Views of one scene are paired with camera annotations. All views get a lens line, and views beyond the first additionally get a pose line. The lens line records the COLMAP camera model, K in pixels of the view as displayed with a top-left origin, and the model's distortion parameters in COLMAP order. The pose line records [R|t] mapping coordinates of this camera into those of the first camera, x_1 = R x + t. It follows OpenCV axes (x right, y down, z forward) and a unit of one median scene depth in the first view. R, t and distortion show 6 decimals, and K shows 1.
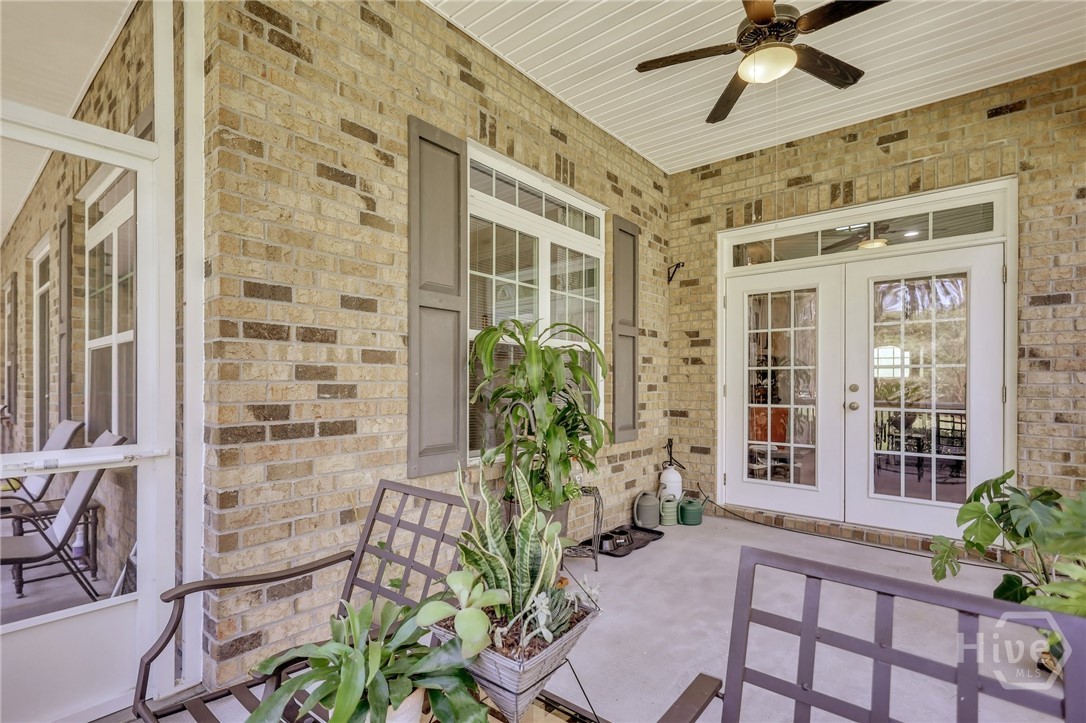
lens RADIAL K [[509.4, 0, 543.0], [0, 509.4, 361.5], [0, 0, 1]] dist [-0.001907, -0.000018]
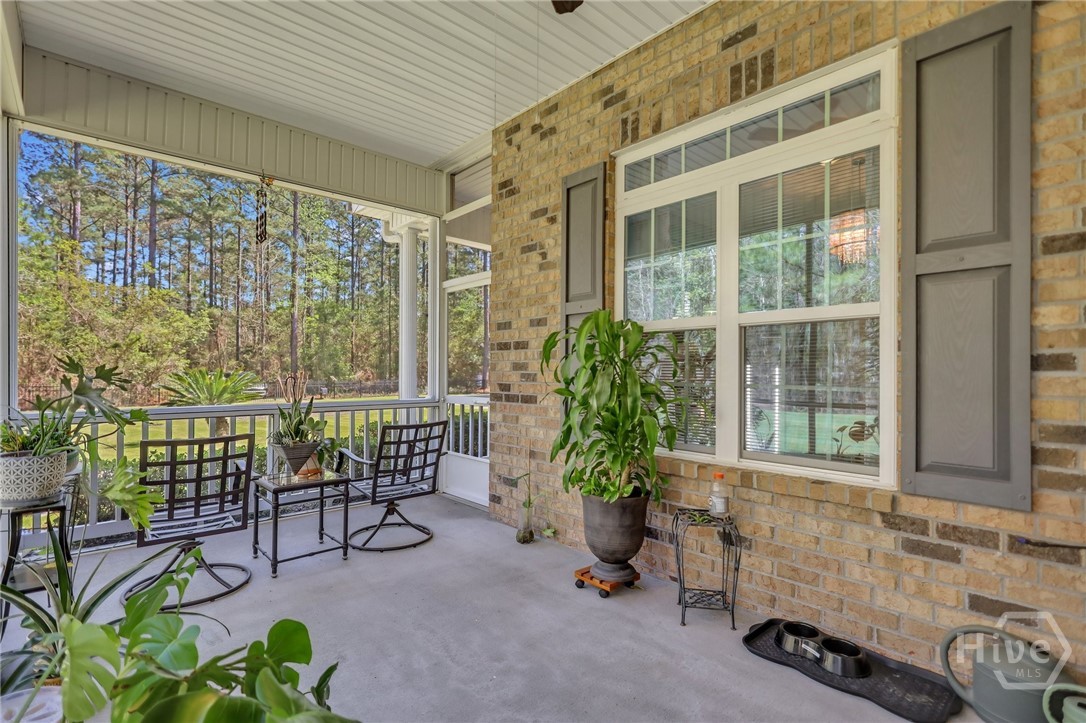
lens RADIAL K [[509.4, 0, 543.0], [0, 509.4, 361.5], [0, 0, 1]] dist [-0.001907, -0.000018]
pose [[-0.145845, -0.039951, -0.988501, 1.125579], [0.020723, 0.998842, -0.043426, 0.072767], [0.989090, -0.026818, -0.144848, 1.170366]]
